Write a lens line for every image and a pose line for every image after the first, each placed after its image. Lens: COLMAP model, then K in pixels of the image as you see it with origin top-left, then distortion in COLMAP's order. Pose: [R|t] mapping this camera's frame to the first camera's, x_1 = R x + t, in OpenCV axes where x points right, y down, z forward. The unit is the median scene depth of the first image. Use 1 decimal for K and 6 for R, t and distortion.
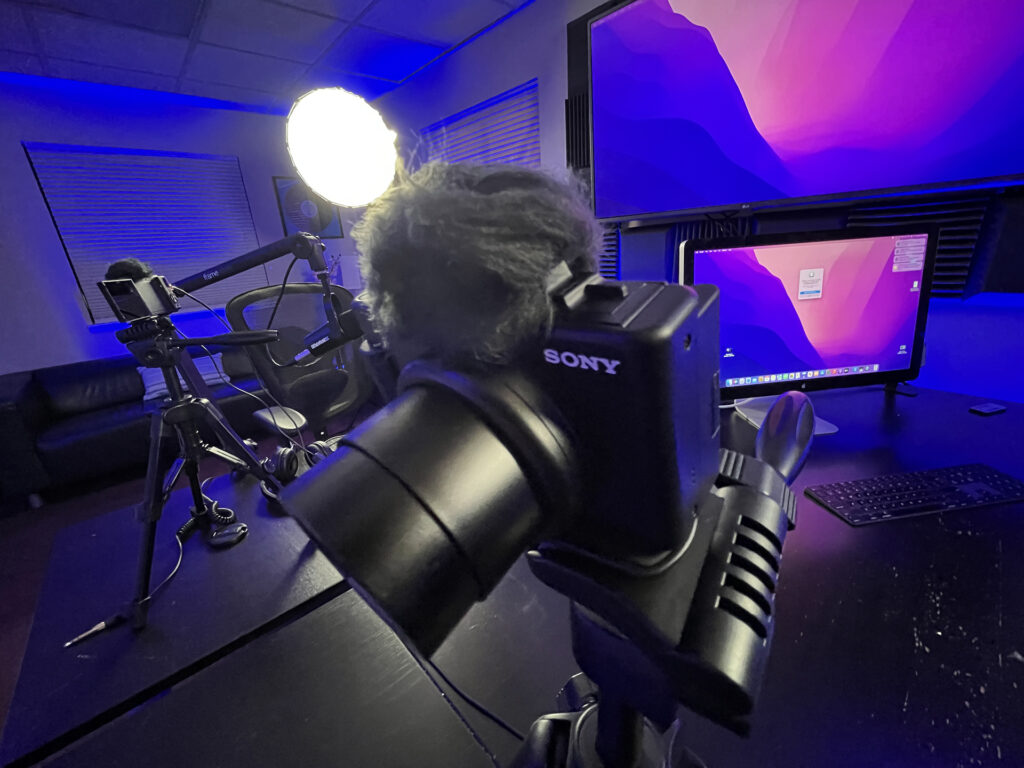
lens RADIAL K [[409.4, 0, 512.0], [0, 409.4, 384.0], [0, 0, 1]] dist [-0.002142, -0.000785]
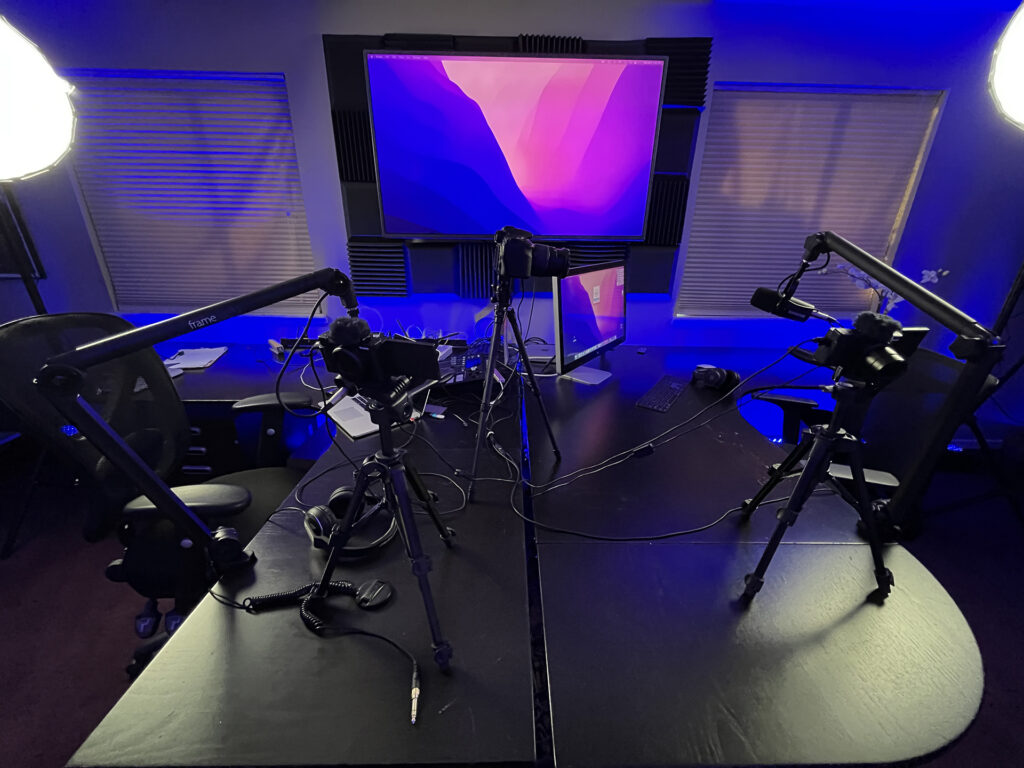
lens RADIAL K [[409.4, 0, 512.0], [0, 409.4, 384.0], [0, 0, 1]] dist [-0.002142, -0.000785]
pose [[0.675312, -0.197953, 0.710471, -0.746677], [0.187838, 0.977704, 0.093868, -0.091550], [-0.713212, 0.070063, 0.697438, 0.055522]]
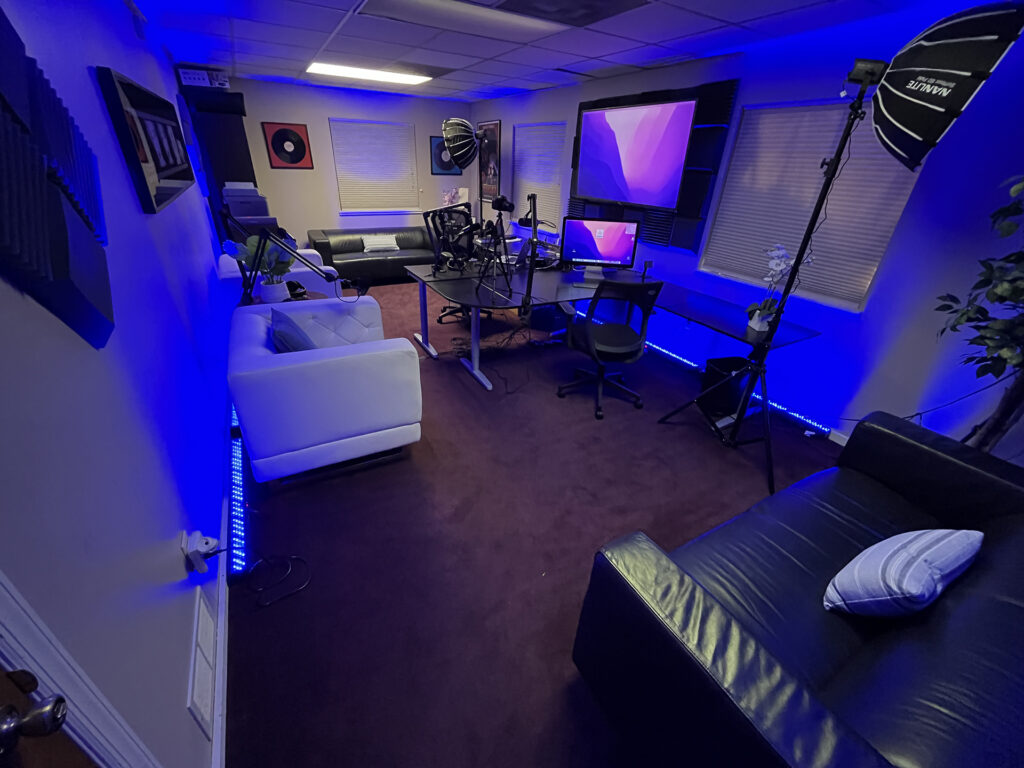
lens RADIAL K [[409.4, 0, 512.0], [0, 409.4, 384.0], [0, 0, 1]] dist [-0.002142, -0.000785]
pose [[0.968426, 0.201751, -0.146448, 0.696027], [-0.175480, 0.968914, 0.174391, 0.474831], [0.177079, -0.143187, 0.973725, -2.469974]]
